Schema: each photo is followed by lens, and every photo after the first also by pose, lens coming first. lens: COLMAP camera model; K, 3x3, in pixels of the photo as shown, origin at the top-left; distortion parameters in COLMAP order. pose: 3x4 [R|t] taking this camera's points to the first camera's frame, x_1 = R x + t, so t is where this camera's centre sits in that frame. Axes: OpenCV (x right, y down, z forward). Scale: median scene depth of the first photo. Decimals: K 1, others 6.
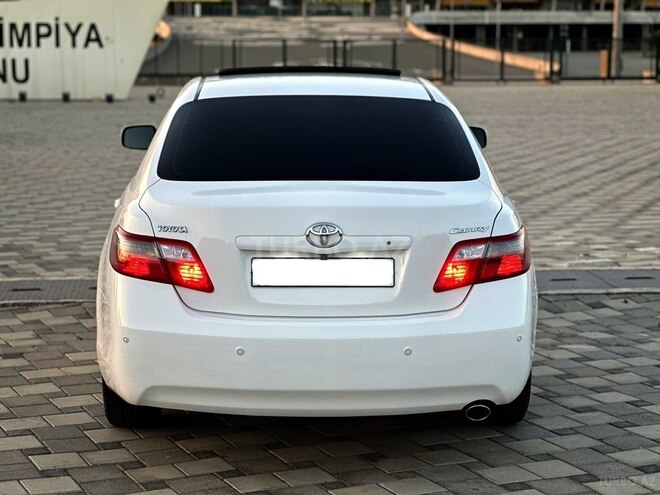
lens RADIAL K [[1460.5, 0, 328.8], [0, 1460.5, 240.6], [0, 0, 1]] dist [0.175364, 0.000000]
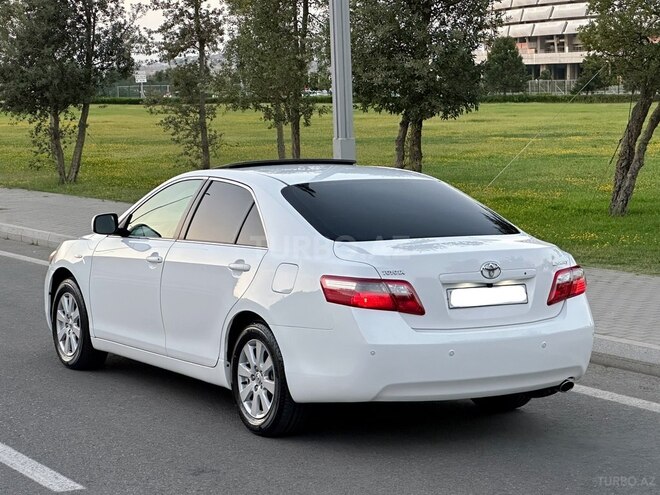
lens RADIAL K [[1655.3, 0, 335.0], [0, 1655.3, 252.1], [0, 0, 1]] dist [0.573255, 0.000000]
pose [[0.872917, -0.048735, 0.485429, -0.927020], [0.079946, 0.995837, -0.043783, 0.037834], [-0.481274, 0.077027, 0.873179, -0.380371]]
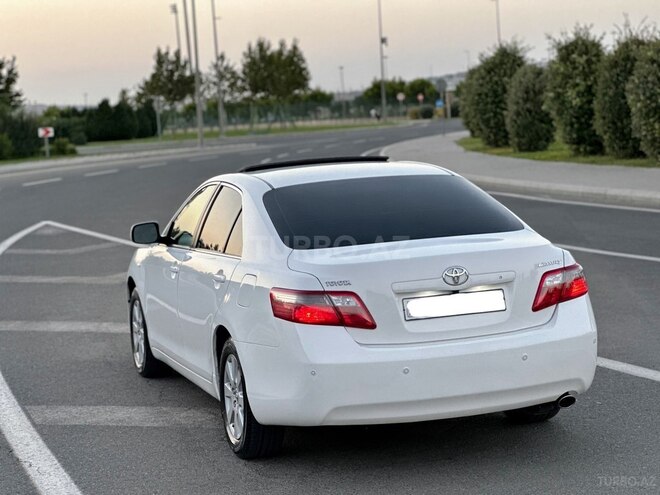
lens RADIAL K [[1460.5, 0, 327.9], [0, 1460.5, 246.8], [0, 0, 1]] dist [0.175364, 0.000000]
pose [[0.961463, -0.088682, 0.260239, -0.439476], [0.106715, 0.992713, -0.055974, 0.030816], [-0.253379, 0.081588, 0.963920, -0.231876]]
